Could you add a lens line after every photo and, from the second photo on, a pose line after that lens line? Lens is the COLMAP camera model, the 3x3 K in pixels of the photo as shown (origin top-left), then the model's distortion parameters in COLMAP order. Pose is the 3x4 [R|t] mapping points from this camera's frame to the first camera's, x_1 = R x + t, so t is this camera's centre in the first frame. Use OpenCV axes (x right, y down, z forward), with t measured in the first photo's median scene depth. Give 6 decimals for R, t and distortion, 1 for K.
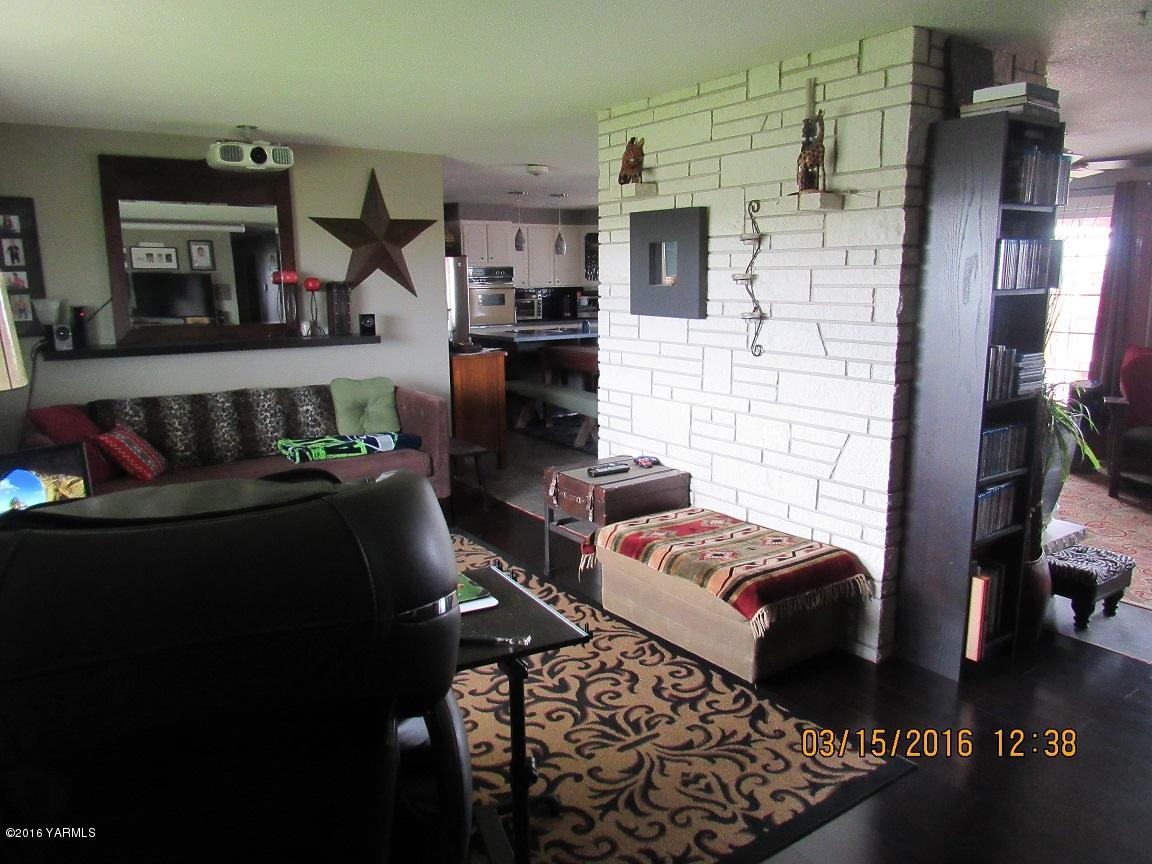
lens RADIAL K [[823.9, 0, 574.3], [0, 823.9, 434.5], [0, 0, 1]] dist [-0.003319, -0.000295]
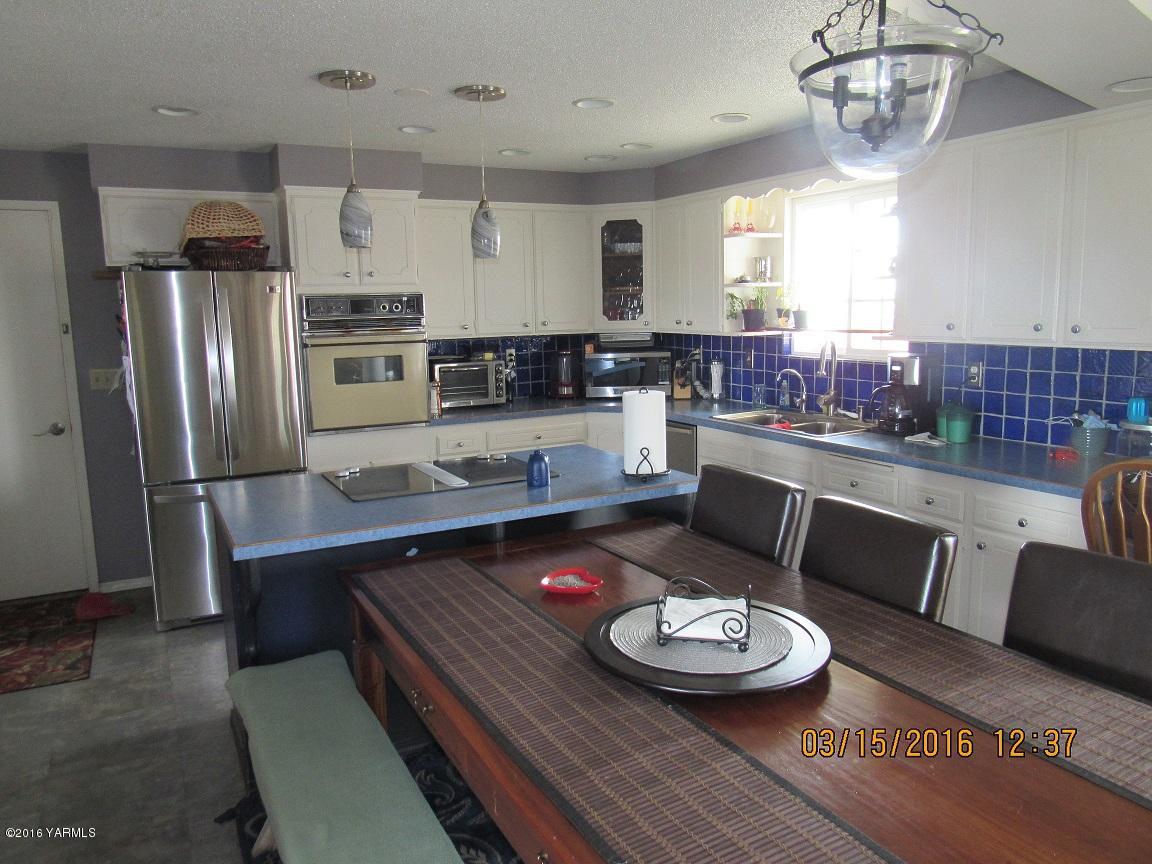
lens RADIAL K [[823.9, 0, 577.9], [0, 823.9, 429.6], [0, 0, 1]] dist [-0.003319, -0.000295]
pose [[0.992574, 0.007383, -0.121419, 0.059138], [-0.012040, 0.999218, -0.037663, -0.109928], [0.121046, 0.038845, 0.991887, 0.550338]]
